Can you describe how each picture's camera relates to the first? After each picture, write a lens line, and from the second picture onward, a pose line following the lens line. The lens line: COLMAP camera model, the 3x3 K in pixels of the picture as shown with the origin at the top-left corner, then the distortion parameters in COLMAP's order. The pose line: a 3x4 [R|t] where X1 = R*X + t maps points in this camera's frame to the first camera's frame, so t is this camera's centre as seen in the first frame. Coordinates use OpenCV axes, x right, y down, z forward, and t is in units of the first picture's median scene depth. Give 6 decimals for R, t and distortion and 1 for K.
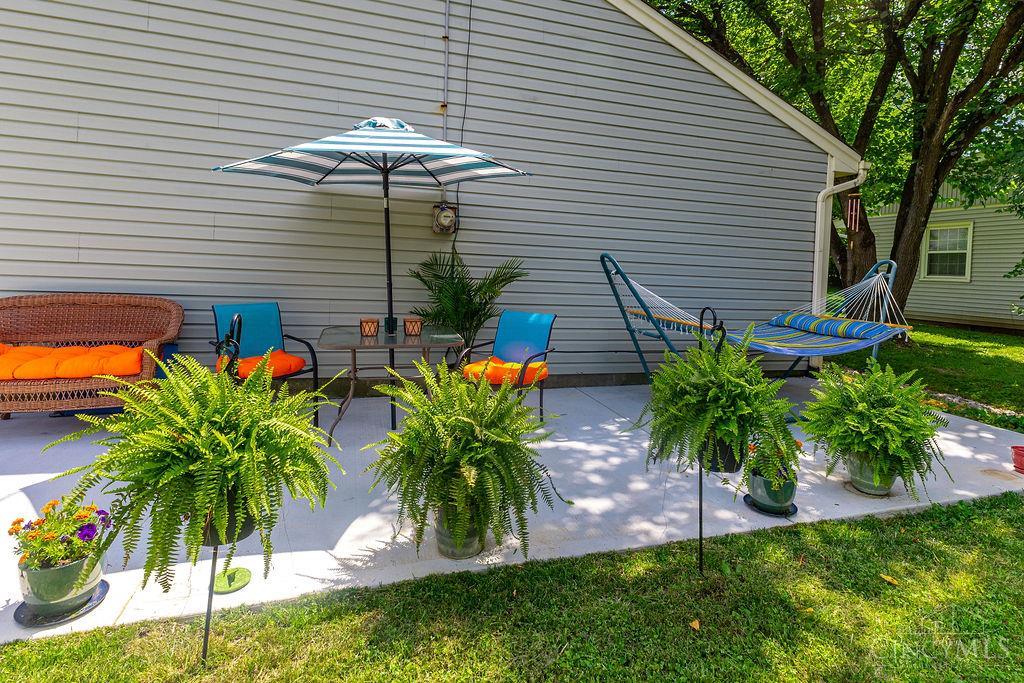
lens RADIAL K [[536.6, 0, 511.5], [0, 536.6, 284.5], [0, 0, 1]] dist [0.021023, 0.000316]
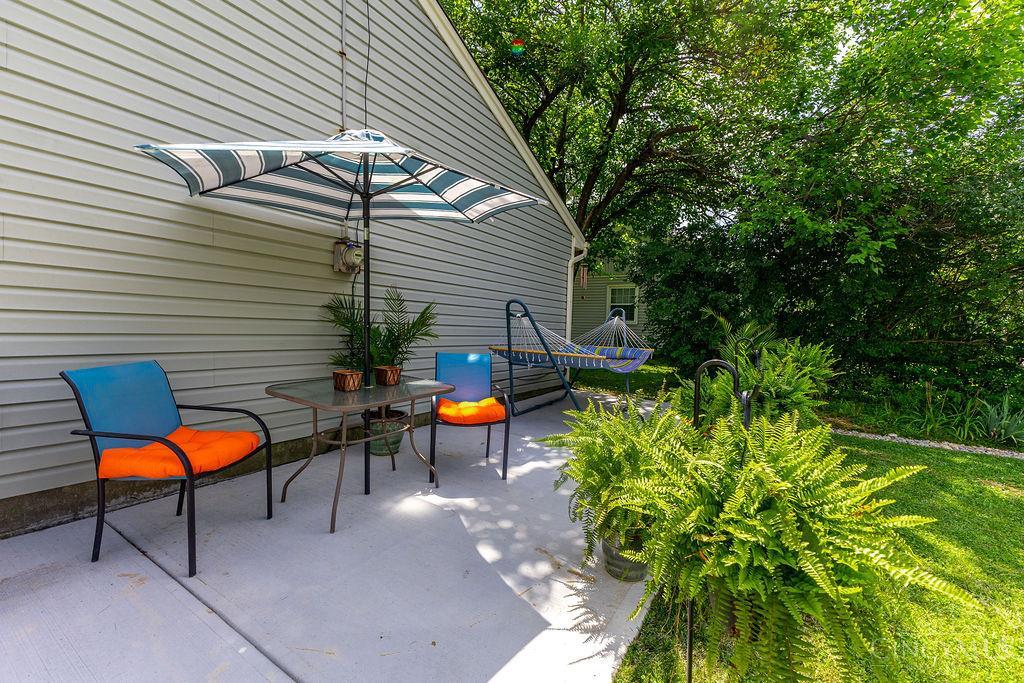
lens RADIAL K [[439.8, 0, 516.2], [0, 439.8, 347.4], [0, 0, 1]] dist [0.000521, 0.000228]
pose [[0.756434, -0.047891, 0.652315, -0.413771], [0.015528, 0.998350, 0.055290, -0.006255], [-0.653886, -0.031694, 0.755929, 0.247416]]
